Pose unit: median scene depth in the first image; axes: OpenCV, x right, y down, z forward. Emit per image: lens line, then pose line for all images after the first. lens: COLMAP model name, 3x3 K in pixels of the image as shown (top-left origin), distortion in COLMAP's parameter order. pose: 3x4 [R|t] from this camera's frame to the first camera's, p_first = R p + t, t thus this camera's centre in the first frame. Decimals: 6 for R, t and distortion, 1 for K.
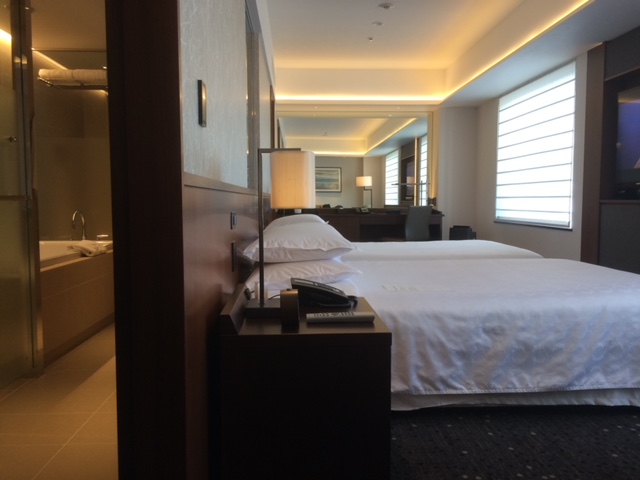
lens RADIAL K [[546.1, 0, 320.0], [0, 546.1, 240.0], [0, 0, 1]] dist [0.112720, -0.170348]
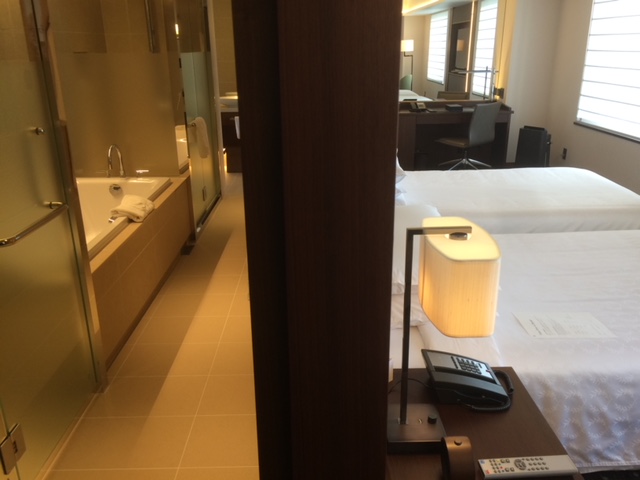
lens RADIAL K [[546.1, 0, 320.0], [0, 546.1, 240.0], [0, 0, 1]] dist [0.112720, -0.170348]
pose [[0.999254, 0.002965, -0.038501, -0.155953], [0.007212, 0.965175, 0.261505, -0.266137], [0.037935, -0.261588, 0.964434, 0.271216]]
